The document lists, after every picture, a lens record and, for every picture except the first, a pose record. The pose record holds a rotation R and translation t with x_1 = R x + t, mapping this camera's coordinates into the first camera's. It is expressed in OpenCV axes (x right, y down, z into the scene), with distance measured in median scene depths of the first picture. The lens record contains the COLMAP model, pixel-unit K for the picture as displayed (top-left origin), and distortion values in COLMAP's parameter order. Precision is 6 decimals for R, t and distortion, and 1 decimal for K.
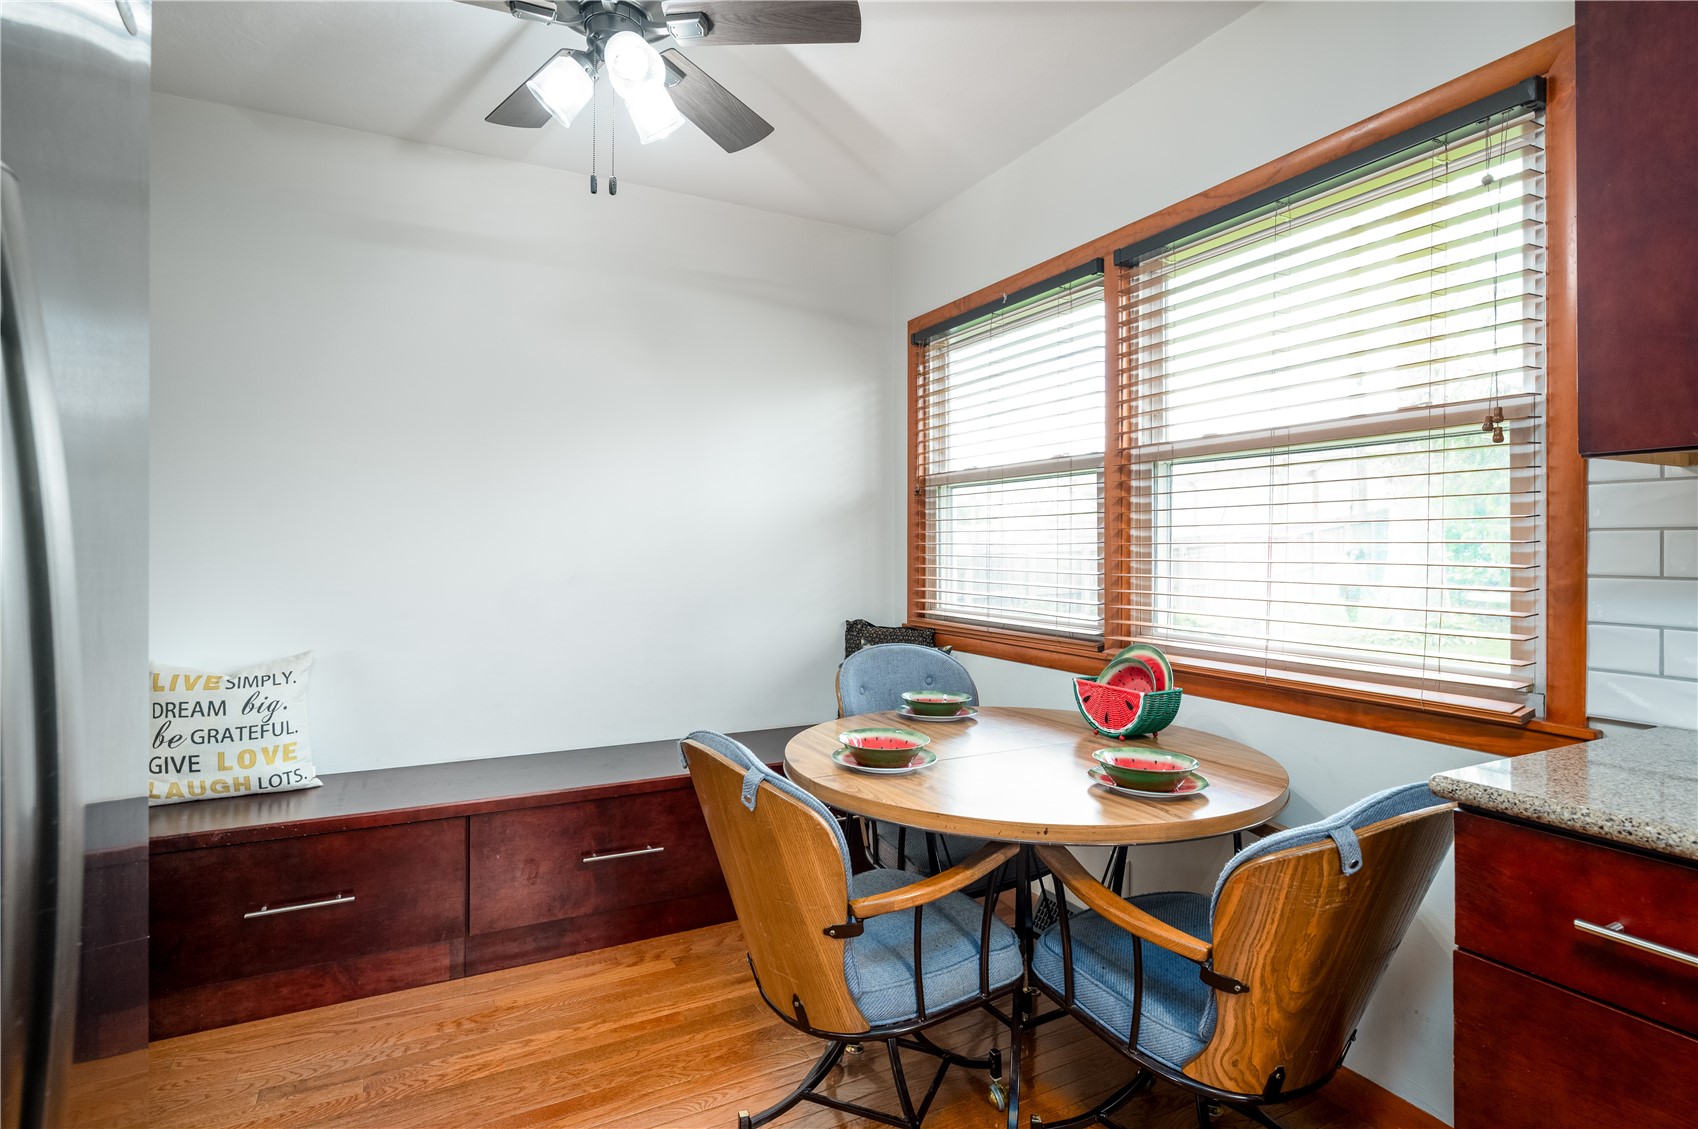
lens RADIAL K [[856.7, 0, 852.3], [0, 856.7, 550.1], [0, 0, 1]] dist [0.004884, 0.001560]
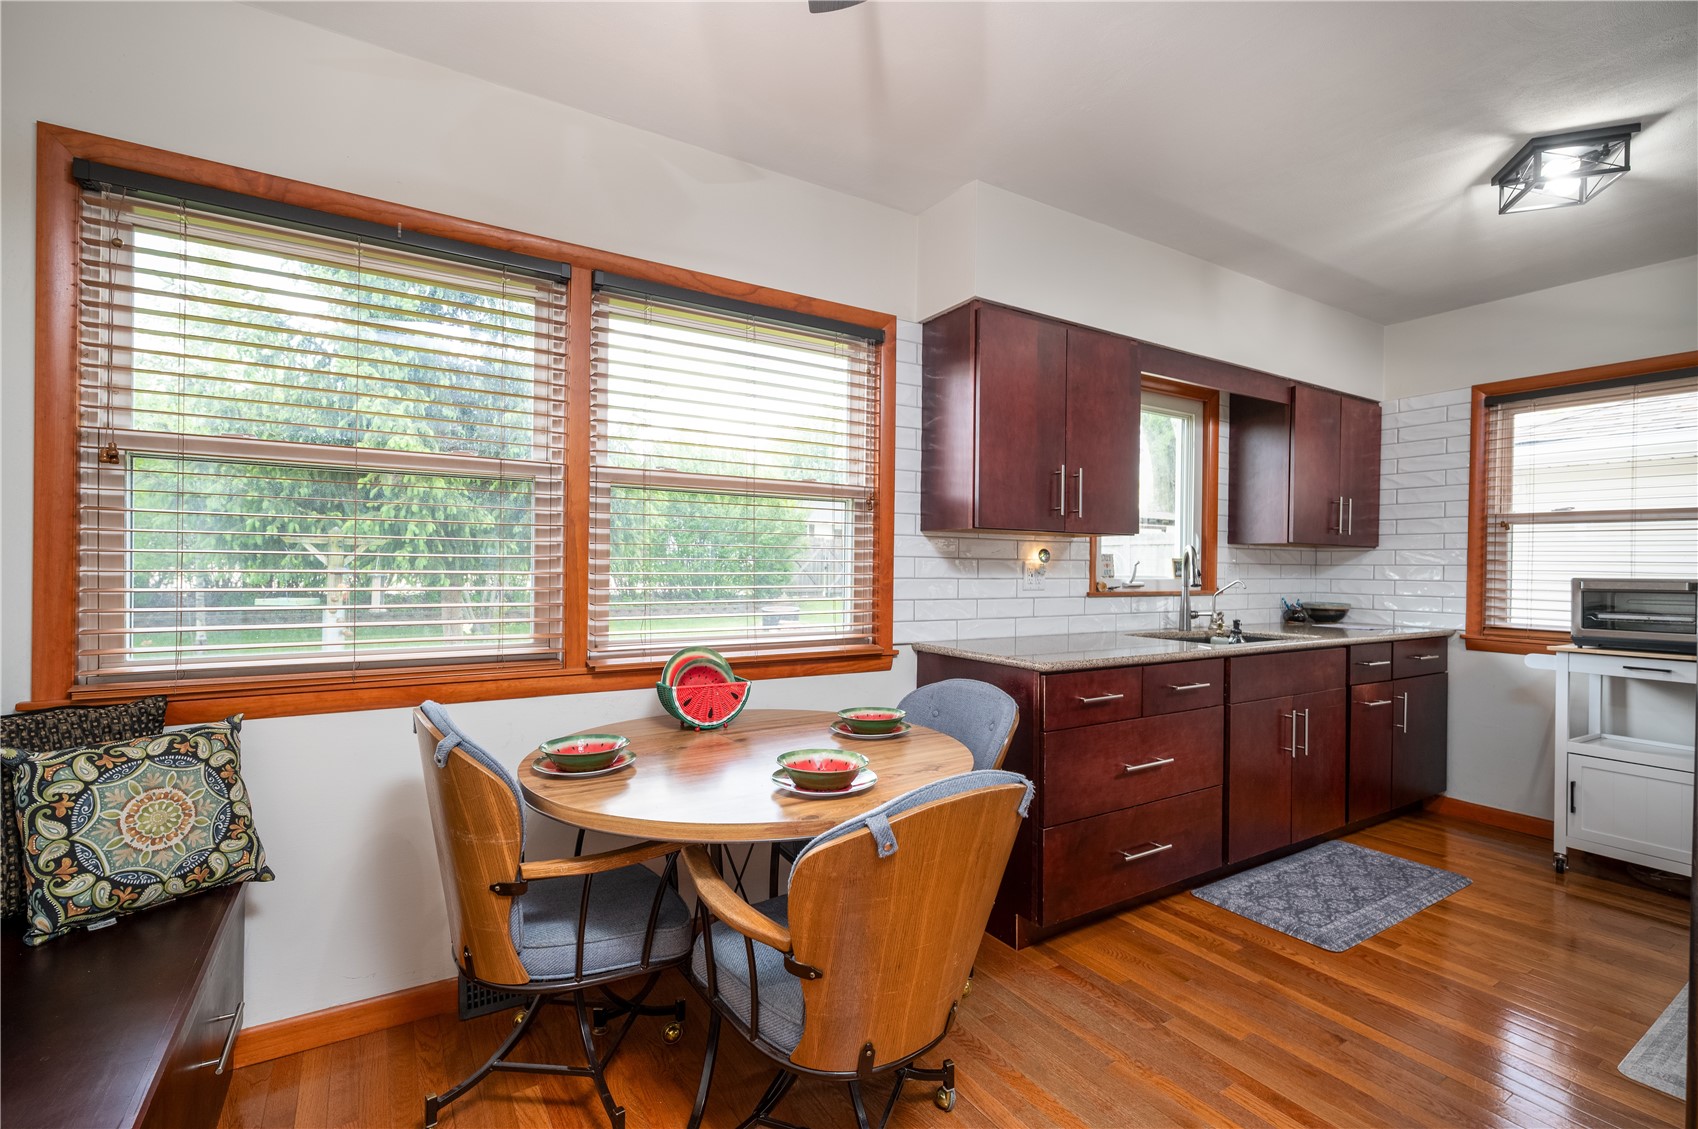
lens RADIAL K [[758.7, 0, 860.0], [0, 758.7, 567.5], [0, 0, 1]] dist [0.001713, -0.000508]
pose [[-0.074251, -0.007611, 0.997211, -0.593027], [-0.008353, 0.999941, 0.007010, -0.005490], [-0.997205, -0.007809, -0.074310, 0.722768]]
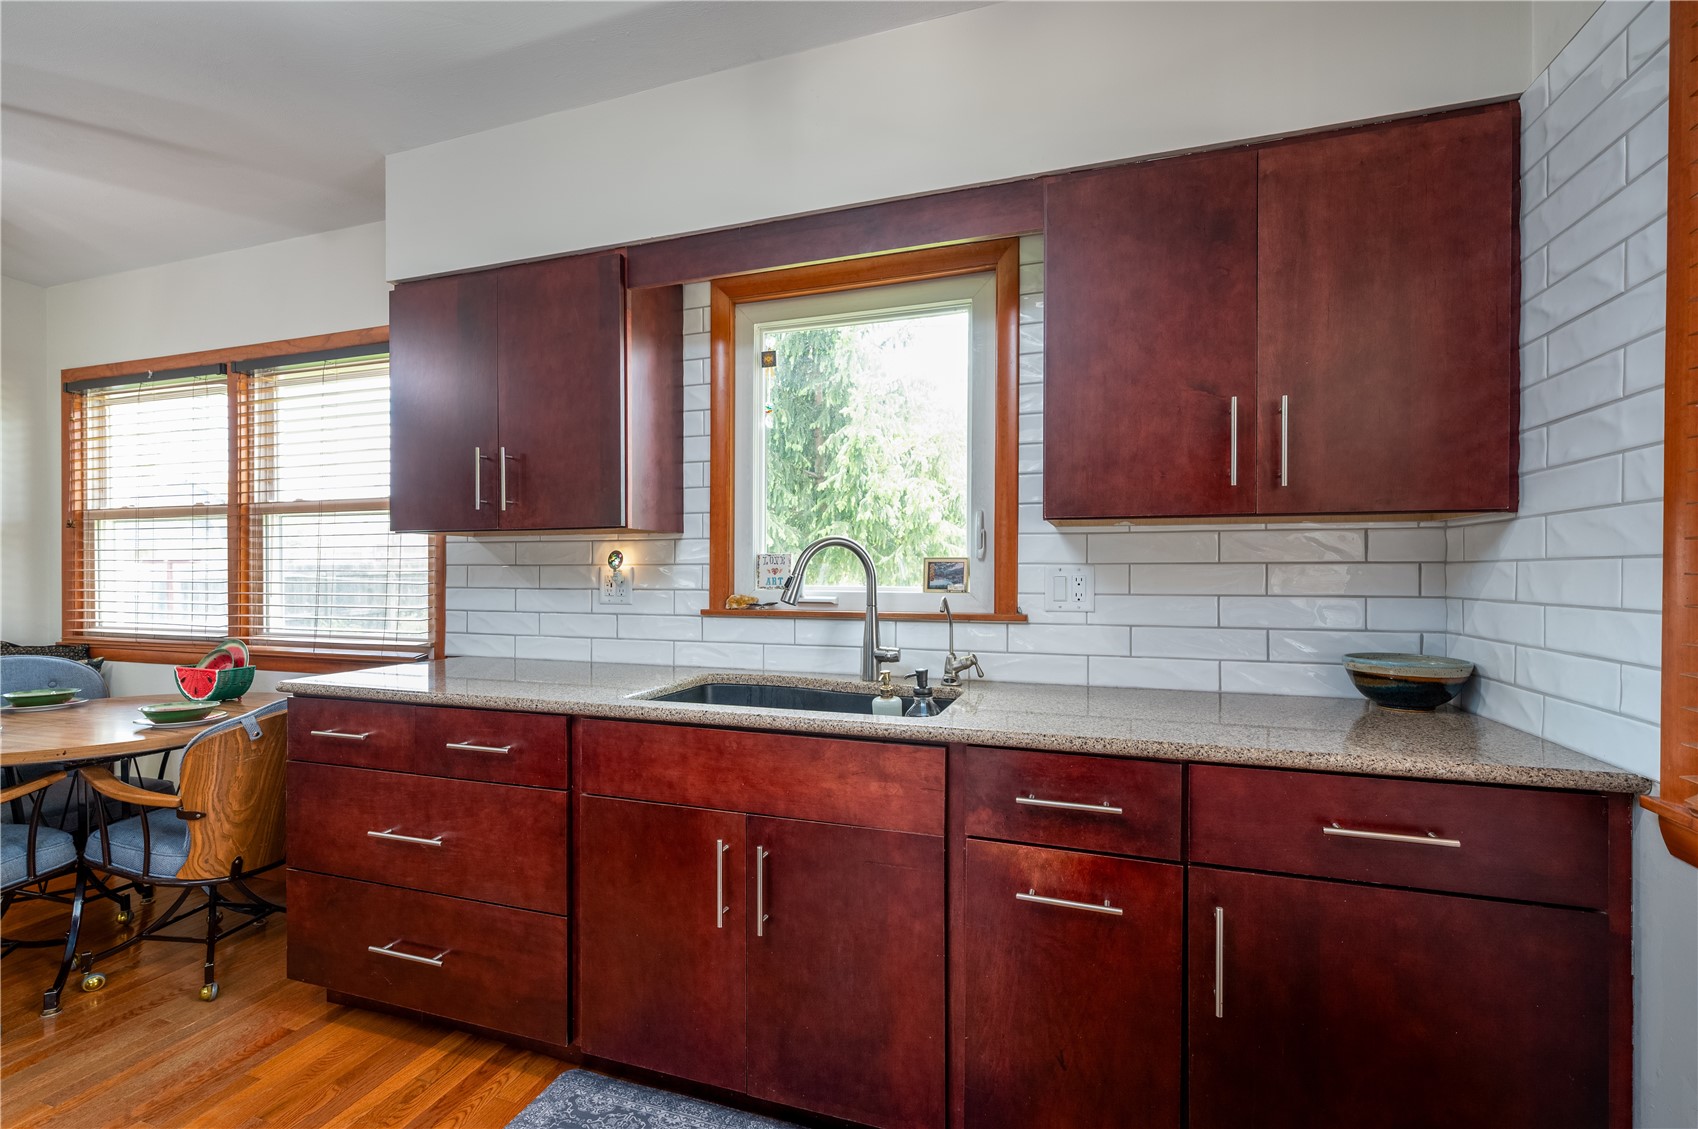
lens RADIAL K [[758.7, 0, 838.2], [0, 758.7, 575.8], [0, 0, 1]] dist [0.001713, -0.000508]
pose [[0.730448, -0.006535, 0.682937, 0.173054], [0.003776, 0.999978, 0.005531, -0.002604], [-0.682958, -0.001462, 0.730456, -0.561493]]
